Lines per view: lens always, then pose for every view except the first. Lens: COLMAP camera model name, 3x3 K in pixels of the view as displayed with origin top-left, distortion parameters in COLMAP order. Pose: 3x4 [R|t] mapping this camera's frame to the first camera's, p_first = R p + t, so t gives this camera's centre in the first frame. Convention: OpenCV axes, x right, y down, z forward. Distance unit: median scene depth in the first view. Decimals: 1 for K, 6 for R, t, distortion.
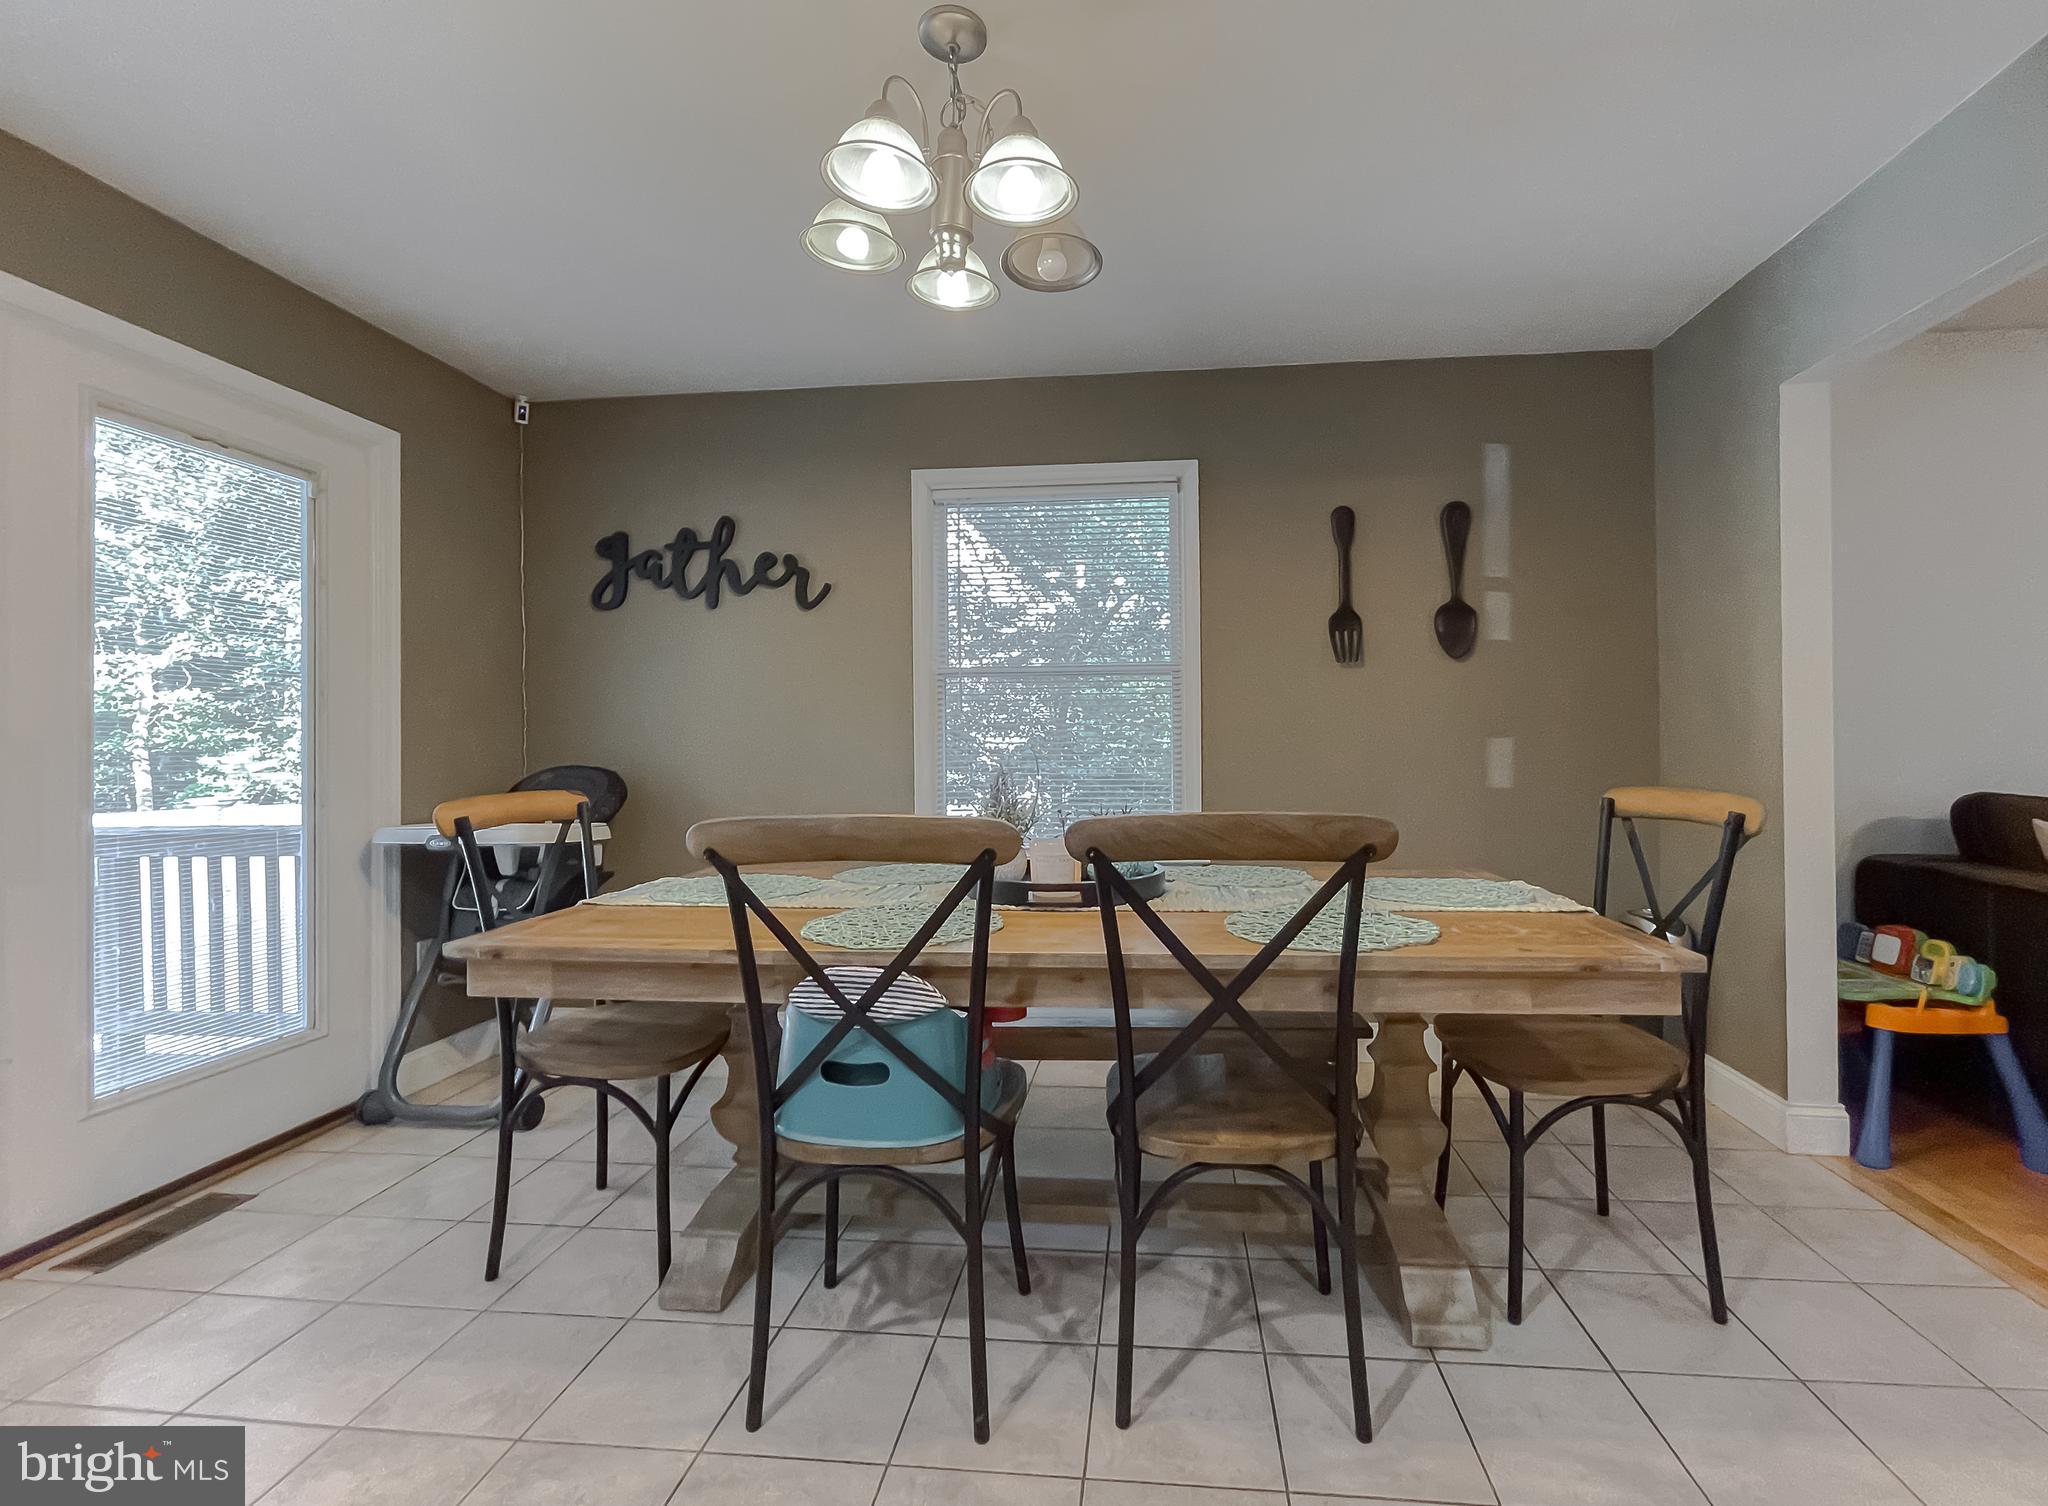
lens RADIAL K [[877.5, 0, 1074.2], [0, 877.5, 756.1], [0, 0, 1]] dist [-0.010891, 0.000012]
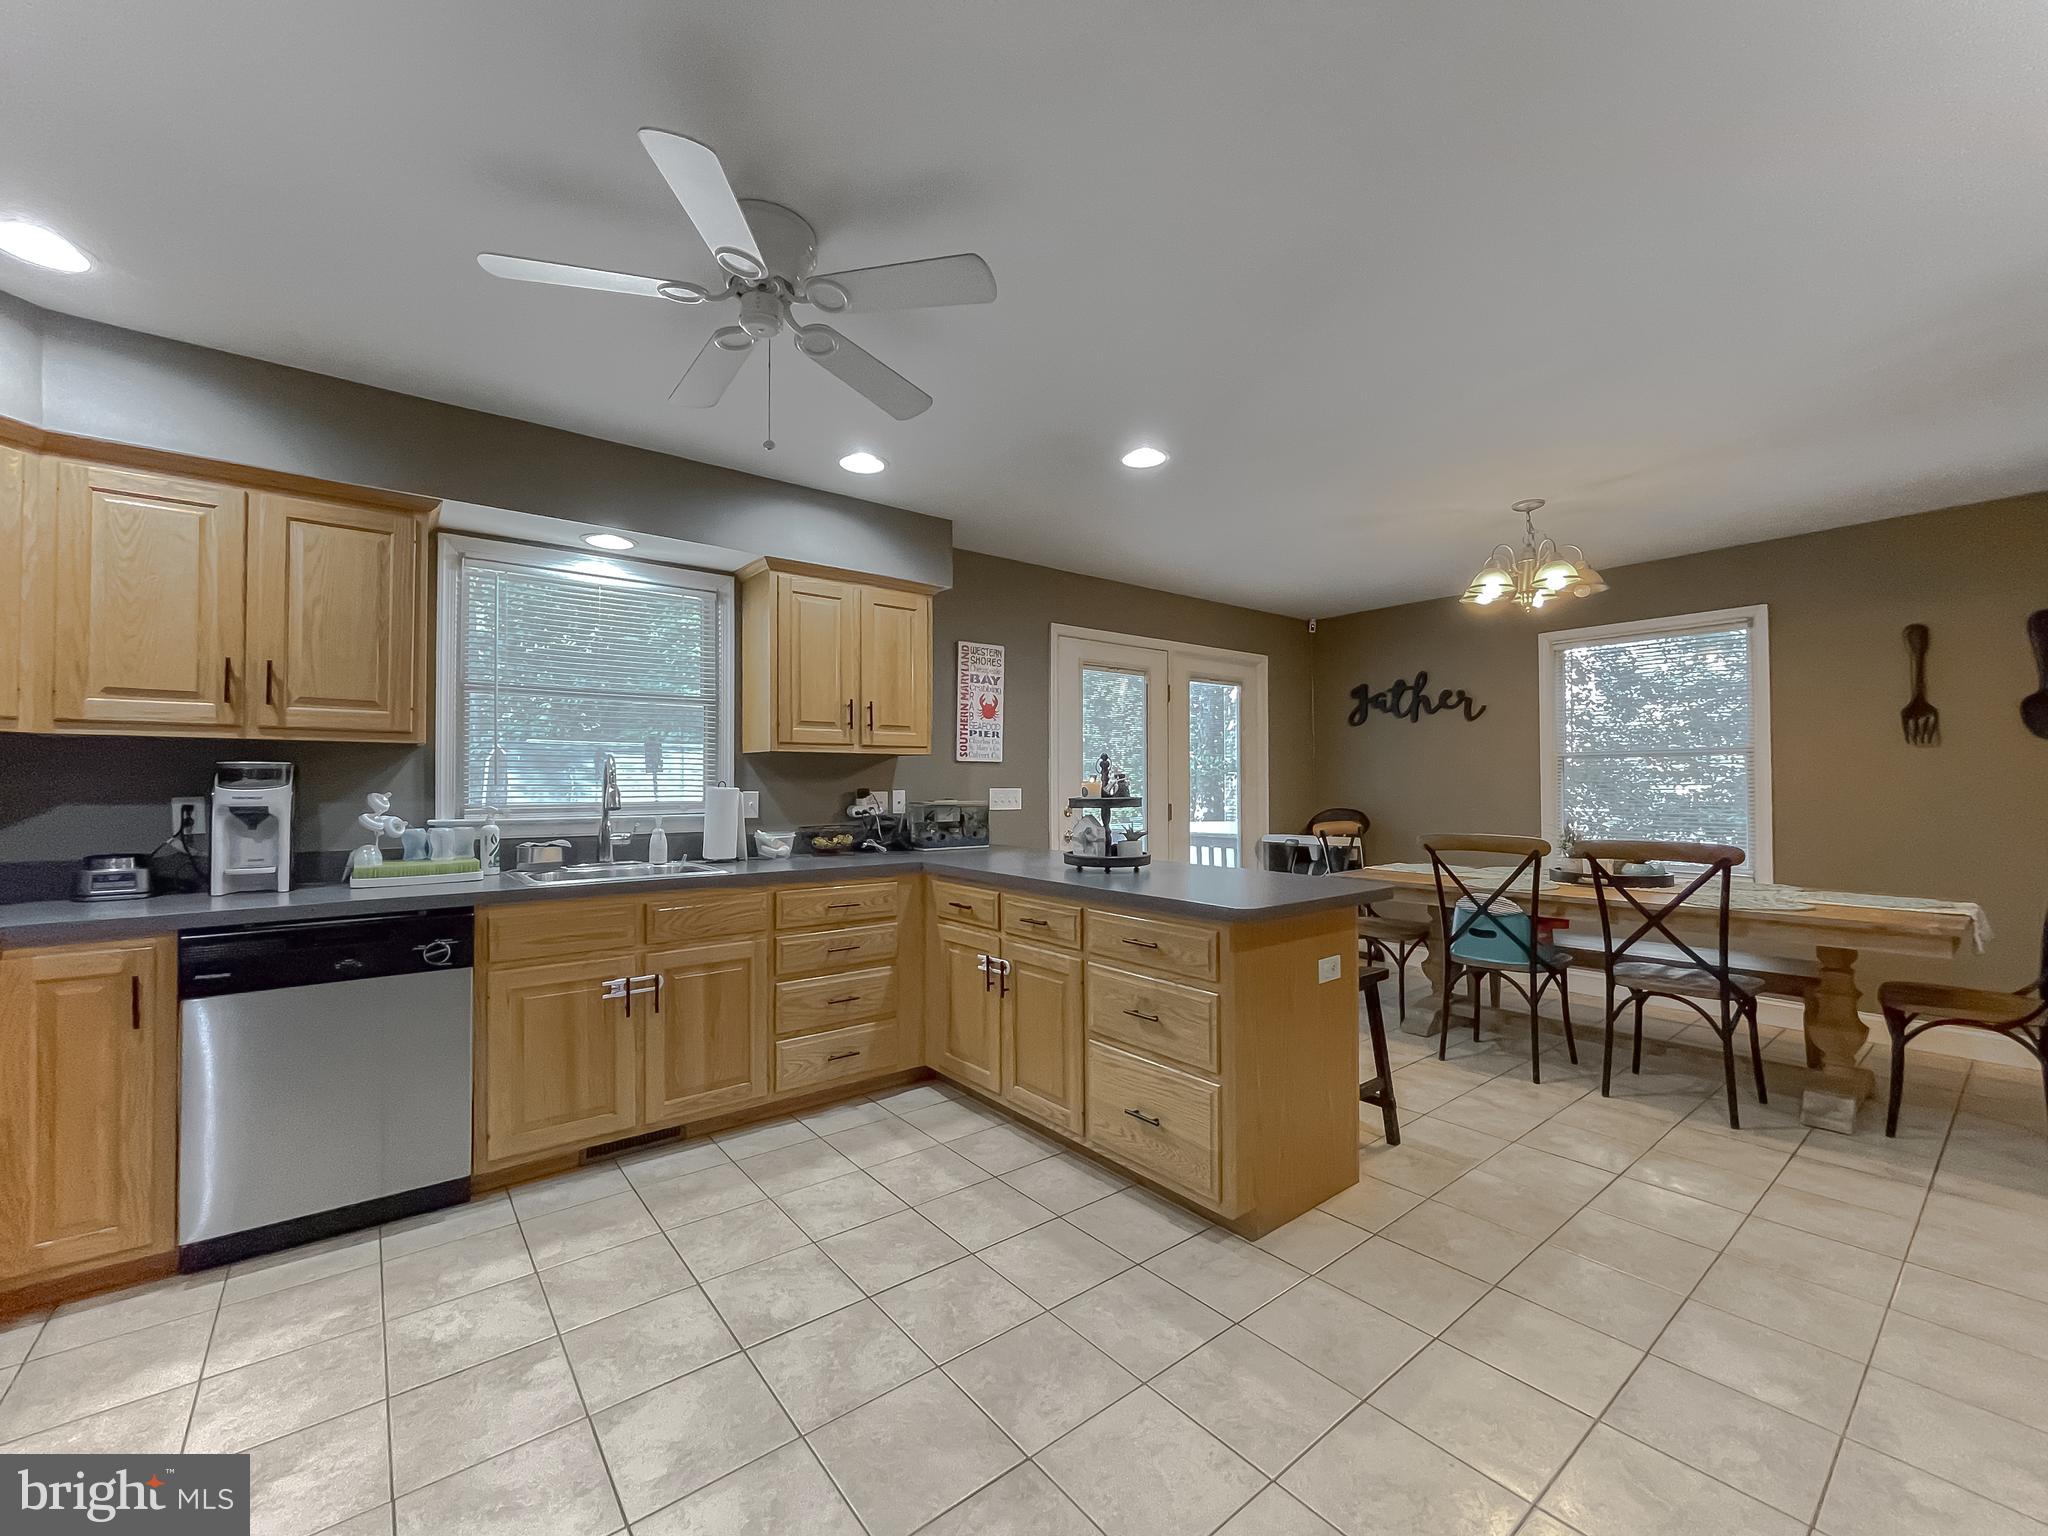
lens RADIAL K [[839.8, 0, 1004.0], [0, 839.8, 771.5], [0, 0, 1]] dist [-0.024417, 0.015778]
pose [[0.678824, -0.009064, -0.734245, 0.334395], [-0.005351, 0.999836, -0.017289, -0.040274], [0.734281, 0.015665, 0.678664, -0.955254]]
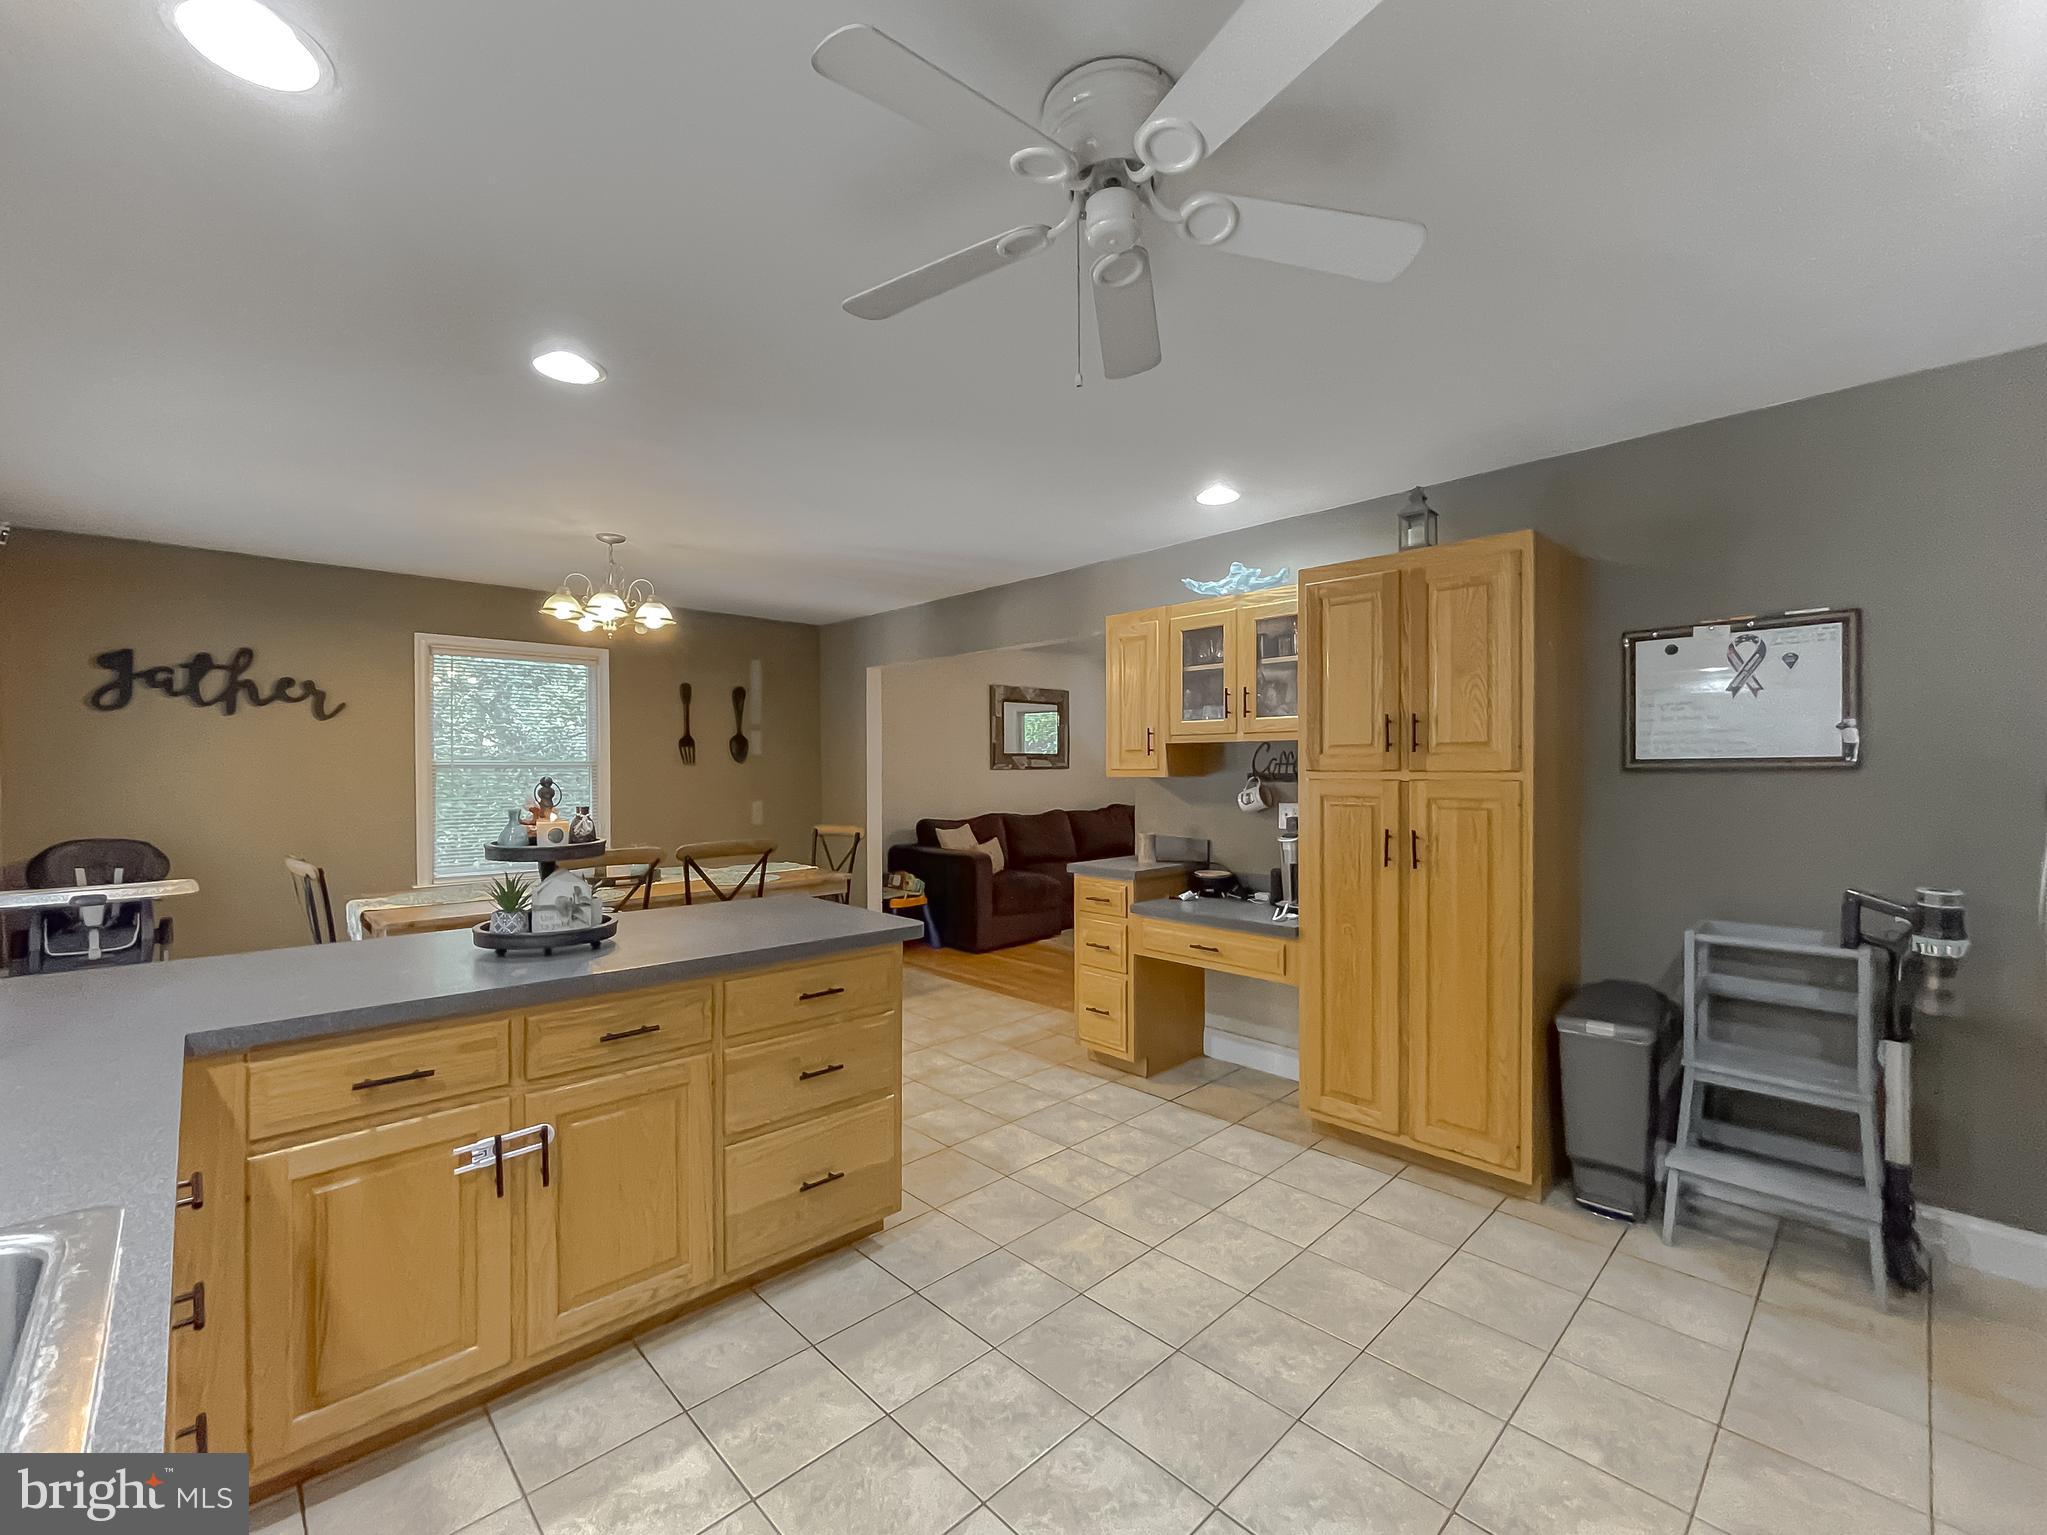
lens RADIAL K [[884.1, 0, 1020.1], [0, 884.1, 772.0], [0, 0, 1]] dist [0.008909, 0.000021]
pose [[0.647966, -0.000184, 0.761670, -0.802112], [0.003344, 0.999991, -0.002603, -0.089782], [-0.761662, 0.004234, 0.647960, -0.950946]]
